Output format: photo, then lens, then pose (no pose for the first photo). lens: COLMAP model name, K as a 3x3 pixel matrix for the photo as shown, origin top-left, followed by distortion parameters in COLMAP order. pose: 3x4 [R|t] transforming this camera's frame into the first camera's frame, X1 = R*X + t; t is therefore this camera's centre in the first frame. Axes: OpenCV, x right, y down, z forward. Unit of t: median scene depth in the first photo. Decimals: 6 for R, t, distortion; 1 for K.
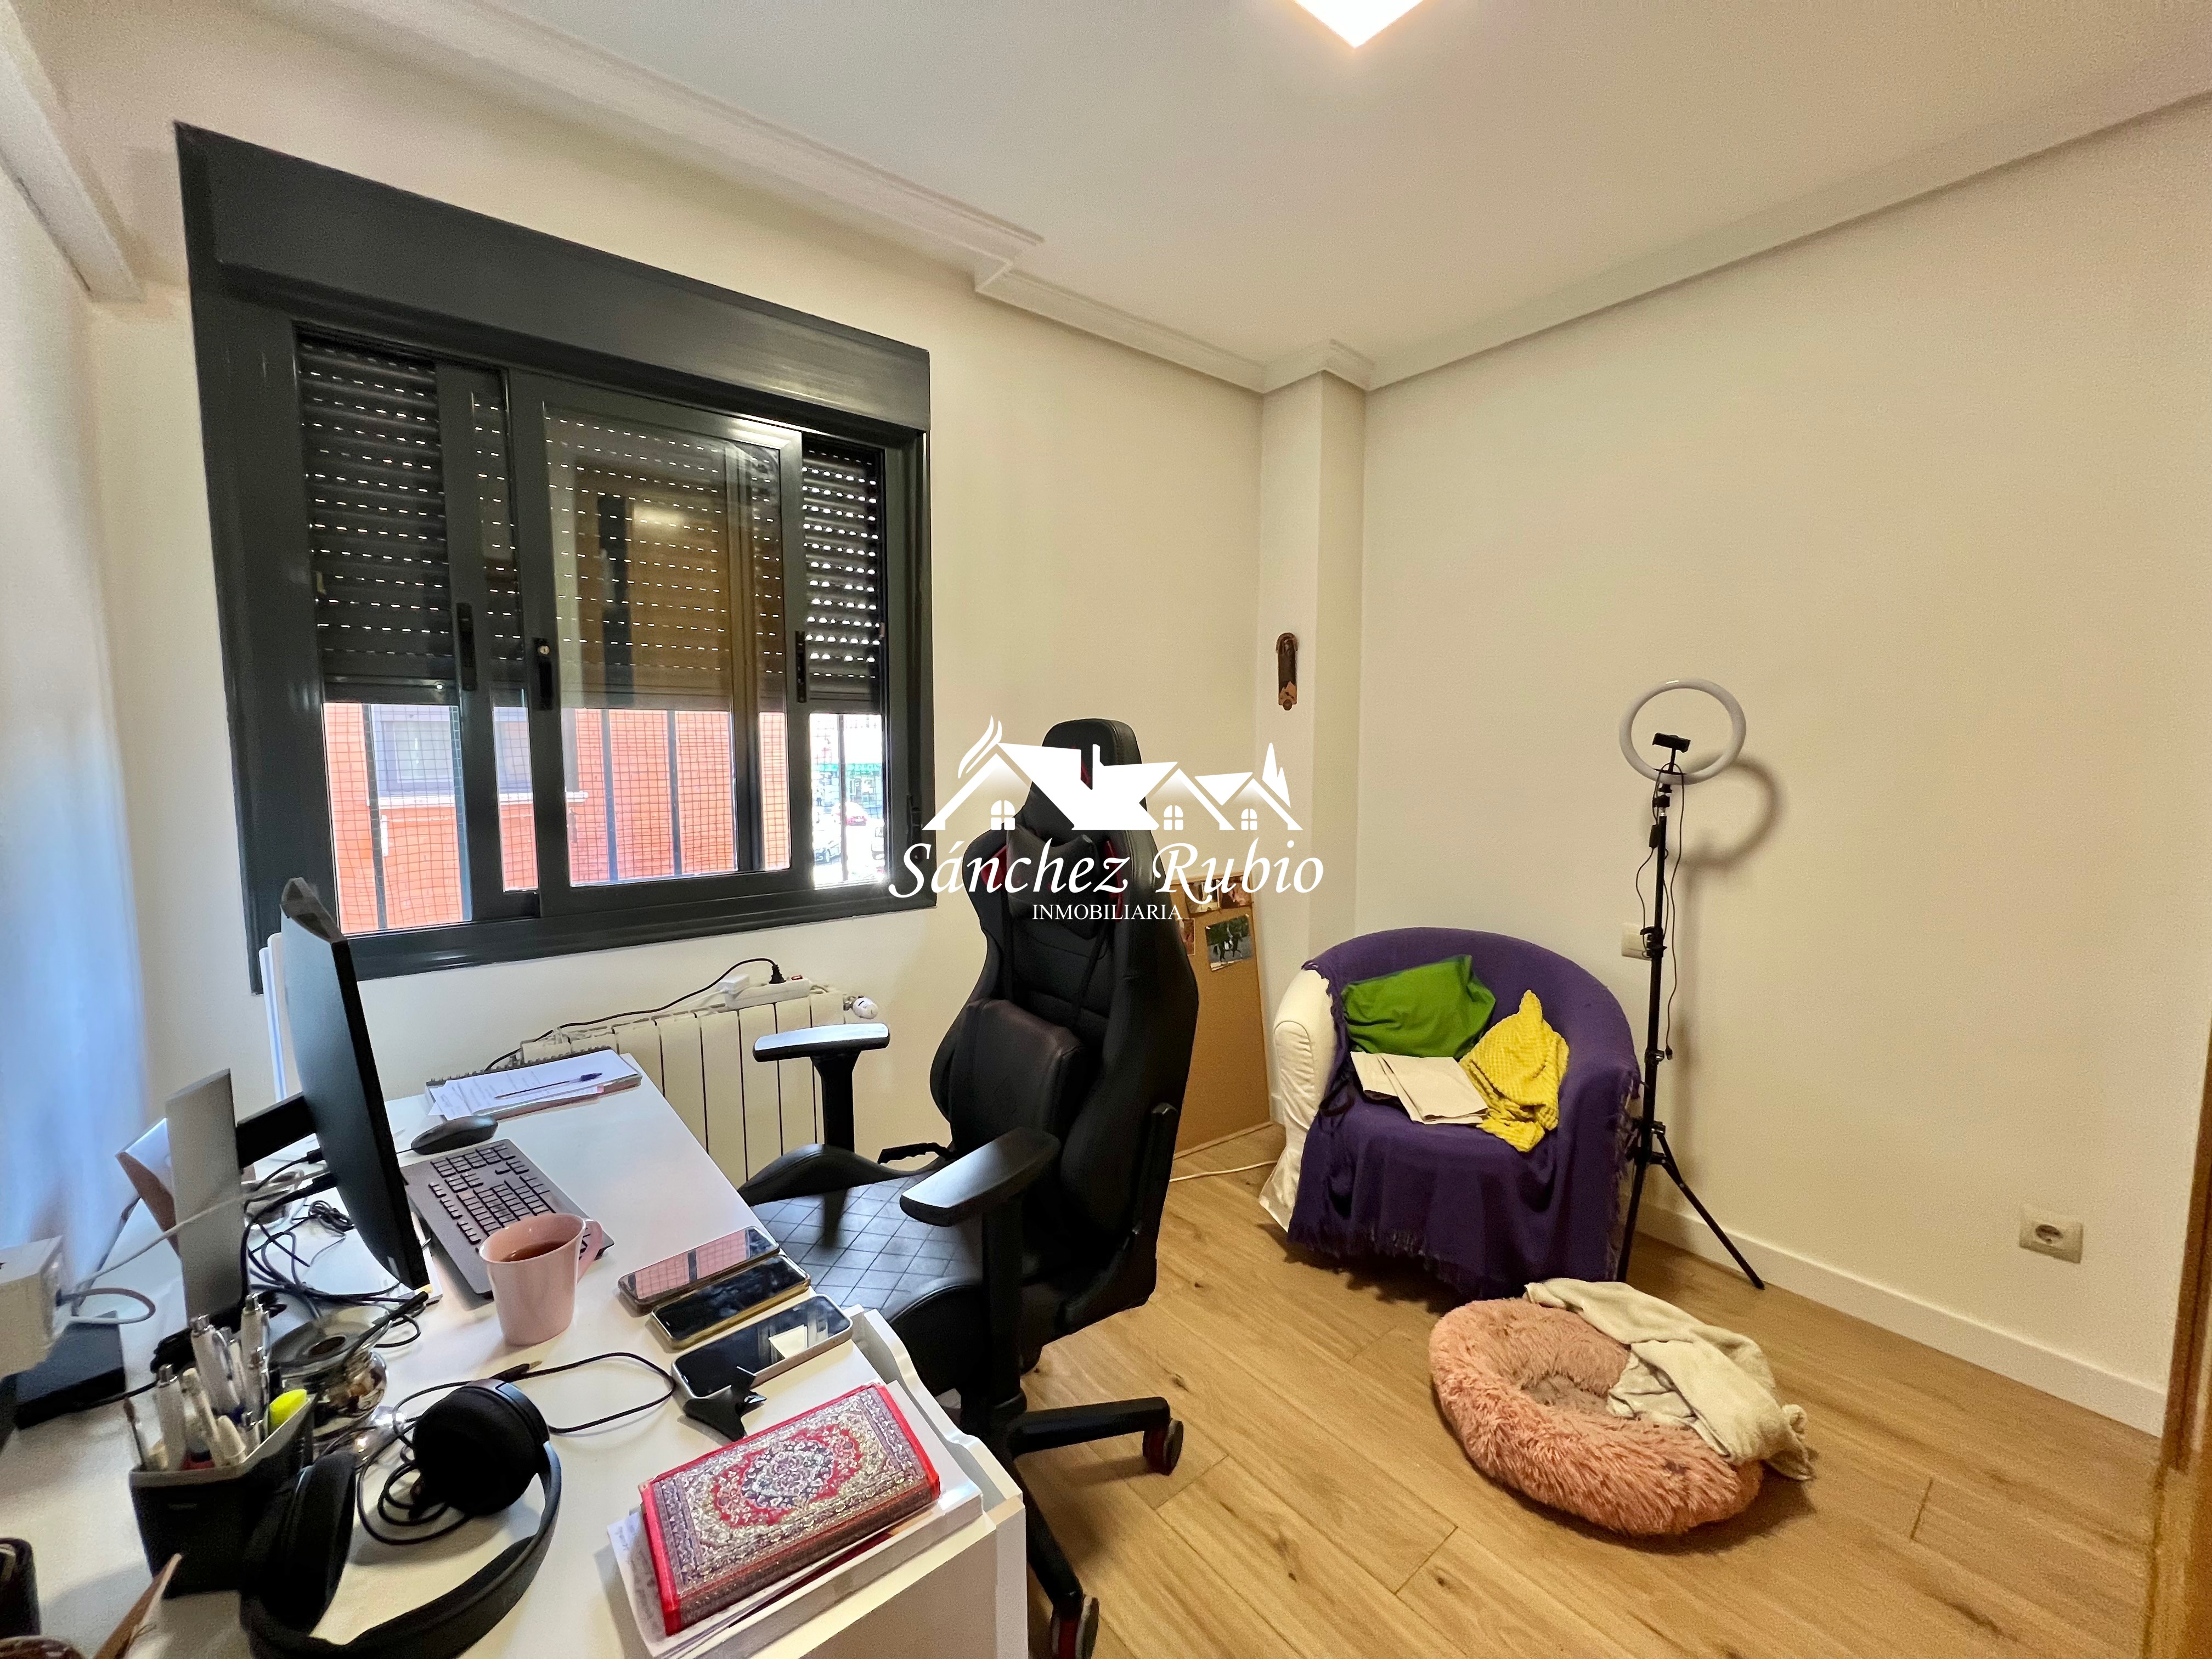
lens RADIAL K [[888.3, 0, 1103.4], [0, 888.3, 822.6], [0, 0, 1]] dist [-0.006858, 0.001878]
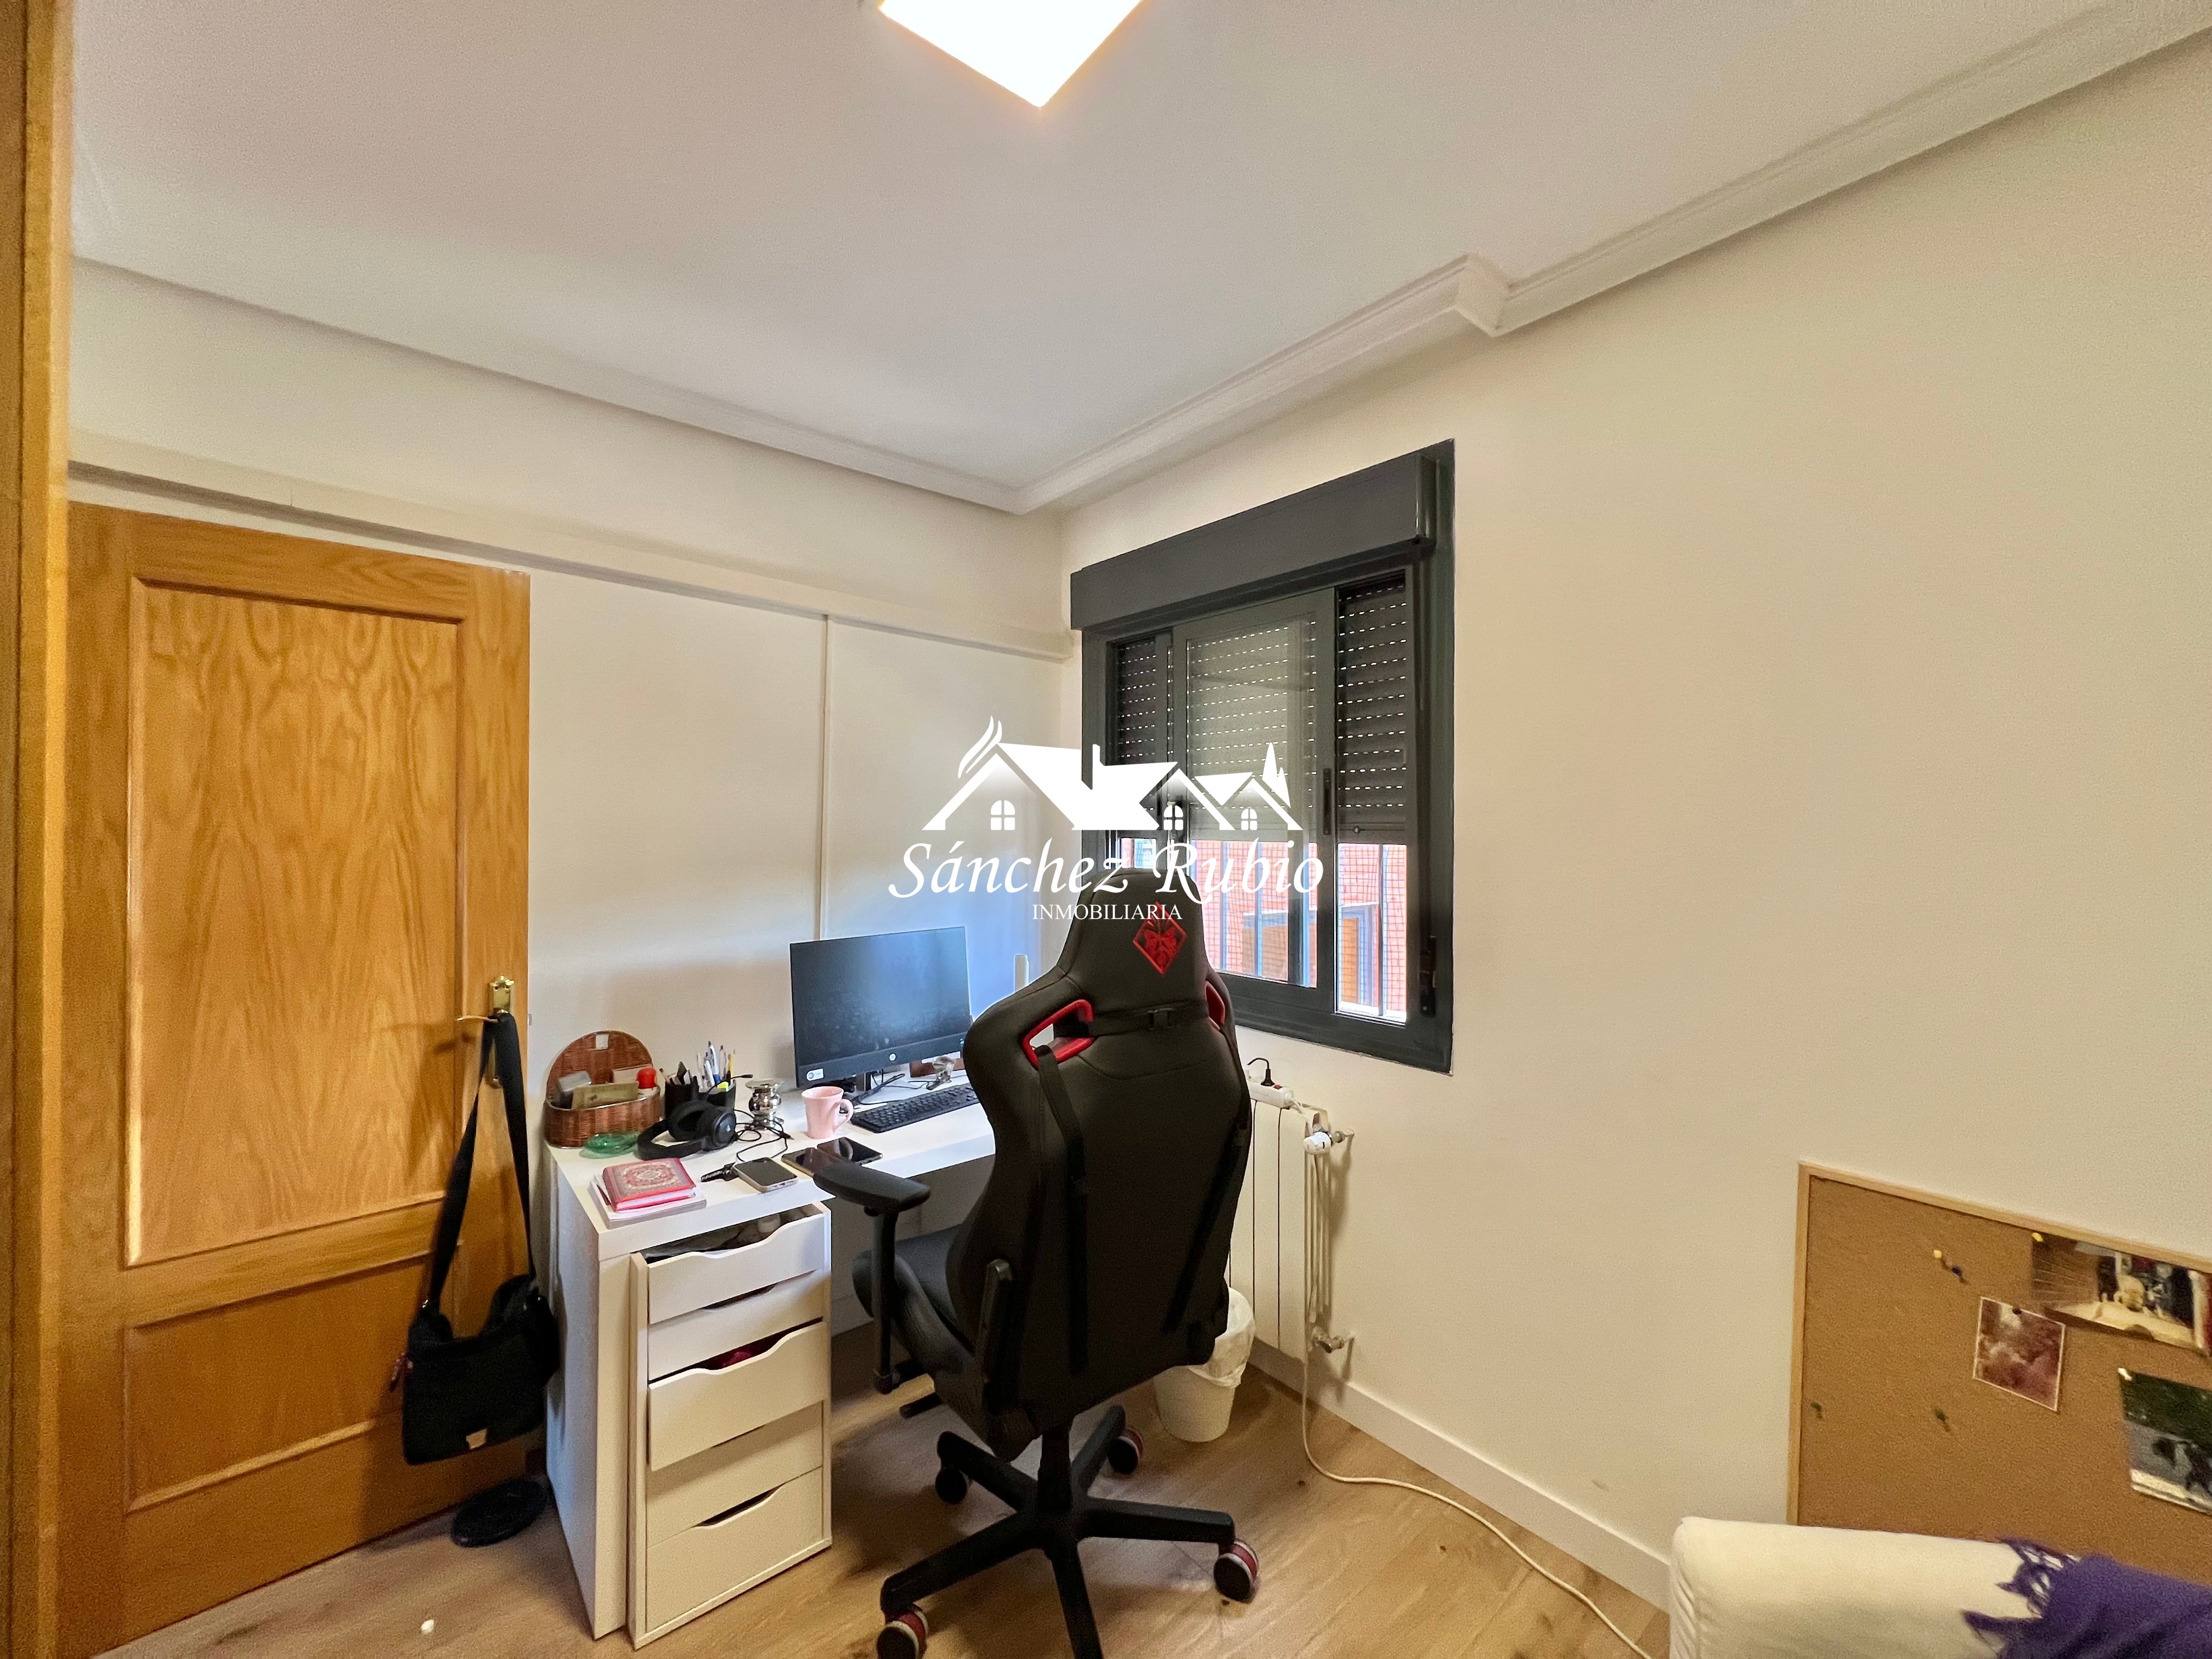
lens RADIAL K [[888.3, 0, 1103.4], [0, 888.3, 822.6], [0, 0, 1]] dist [-0.006858, 0.001878]
pose [[0.028648, -0.042209, -0.998698, 0.665532], [-0.134640, 0.989840, -0.045697, -0.059060], [0.990480, 0.135774, 0.022674, 0.673332]]
